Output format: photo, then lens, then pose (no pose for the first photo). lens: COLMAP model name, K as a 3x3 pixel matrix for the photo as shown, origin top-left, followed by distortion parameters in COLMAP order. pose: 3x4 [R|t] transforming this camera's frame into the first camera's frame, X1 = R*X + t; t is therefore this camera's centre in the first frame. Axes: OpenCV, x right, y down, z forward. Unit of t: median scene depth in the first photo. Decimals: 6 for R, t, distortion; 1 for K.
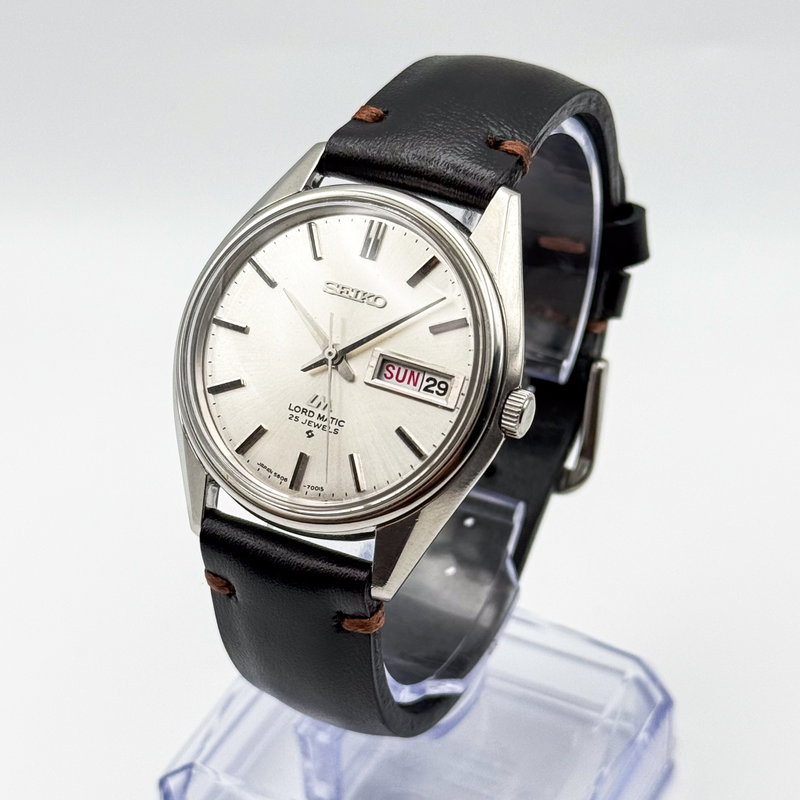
lens RADIAL K [[2131.6, 0, 399.5], [0, 2131.6, 424.8], [0, 0, 1]] dist [0.067814, 0.000190]
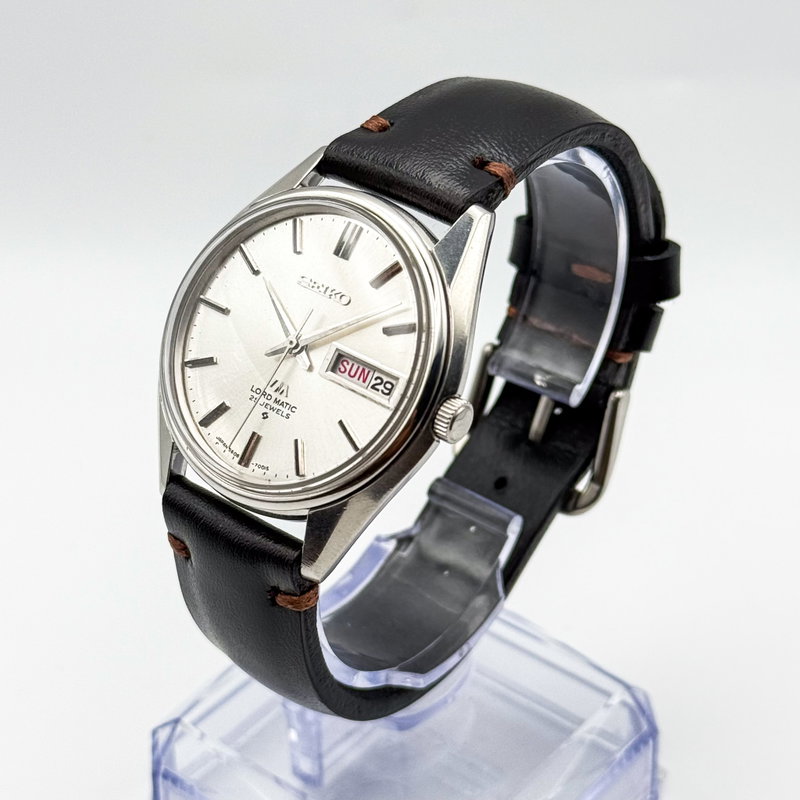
lens RADIAL K [[2131.6, 0, 399.5], [0, 2131.6, 424.8], [0, 0, 1]] dist [0.067814, 0.000190]
pose [[0.978837, 0.126389, -0.160947, 0.192687], [-0.128224, 0.991745, -0.001020, 0.001281], [0.159489, 0.021636, 0.986963, -0.034959]]
